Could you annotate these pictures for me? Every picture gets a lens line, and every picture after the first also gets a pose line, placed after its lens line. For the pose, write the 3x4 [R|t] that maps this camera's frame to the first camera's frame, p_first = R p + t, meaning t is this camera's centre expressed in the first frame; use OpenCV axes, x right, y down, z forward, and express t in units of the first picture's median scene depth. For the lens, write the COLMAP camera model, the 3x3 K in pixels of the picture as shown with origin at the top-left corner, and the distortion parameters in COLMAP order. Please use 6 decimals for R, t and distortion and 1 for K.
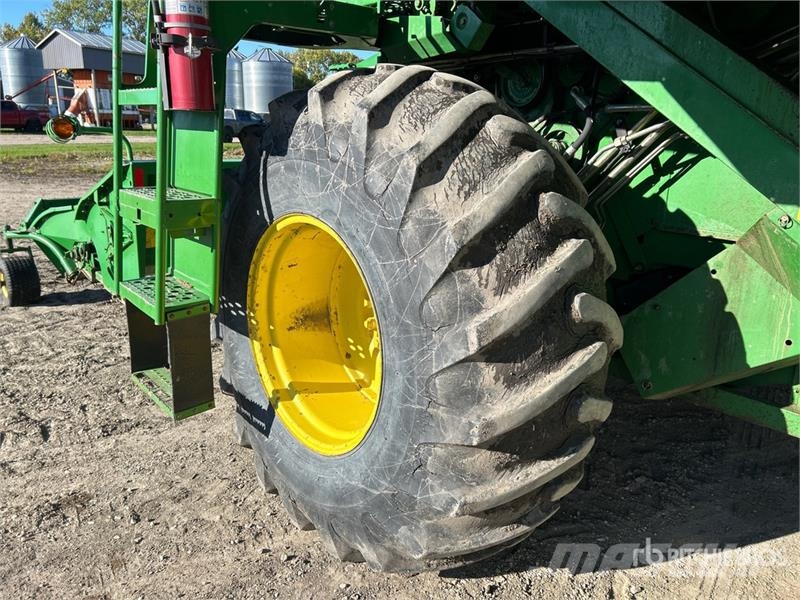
lens RADIAL K [[600.2, 0, 404.6], [0, 600.2, 296.0], [0, 0, 1]] dist [0.007024, -0.005490]
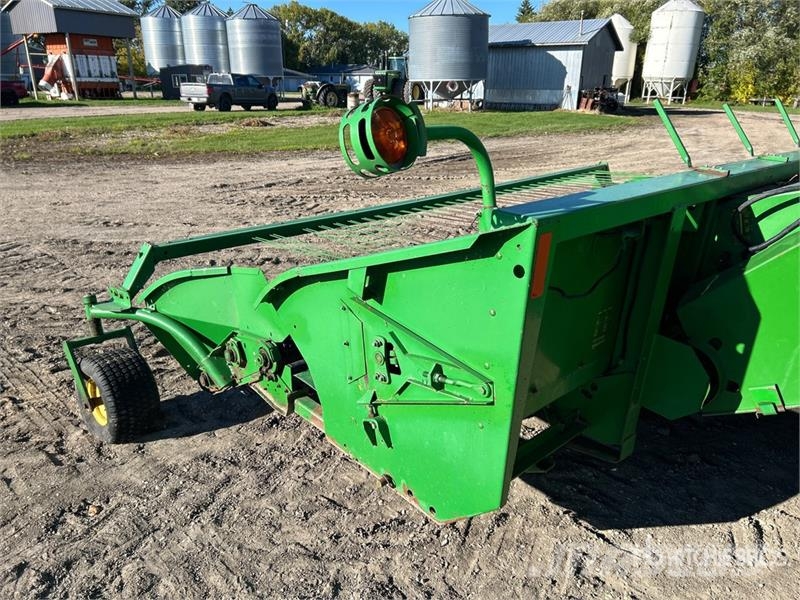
lens RADIAL K [[600.2, 0, 393.6], [0, 600.2, 304.3], [0, 0, 1]] dist [0.007024, -0.005490]
pose [[0.999402, -0.032563, 0.011660, -0.394752], [0.031632, 0.996854, 0.072667, -0.143325], [-0.013990, -0.072255, 0.997288, 0.448066]]
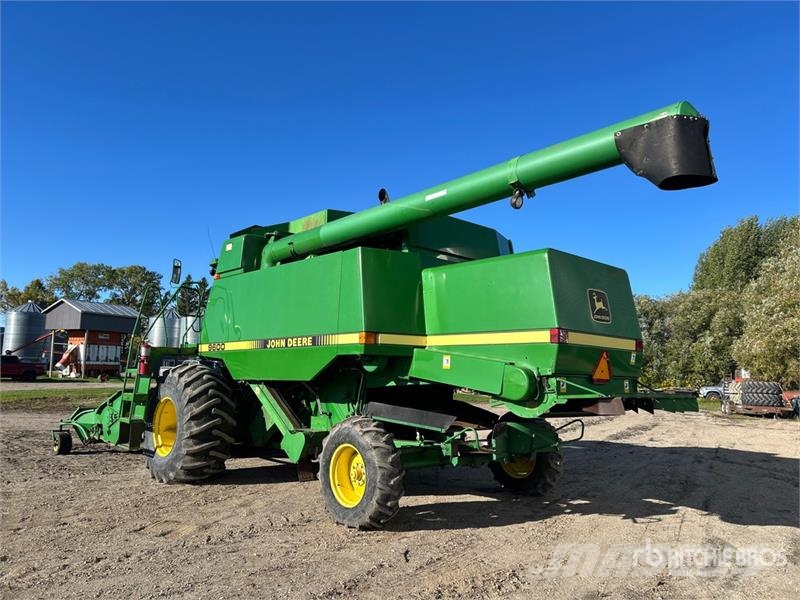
lens RADIAL K [[600.2, 0, 403.6], [0, 600.2, 296.9], [0, 0, 1]] dist [0.007024, -0.005490]
pose [[0.999088, -0.003970, 0.042513, 0.550045], [0.020181, 0.921340, -0.388233, 0.371897], [-0.037627, 0.388737, 0.920580, -1.354238]]
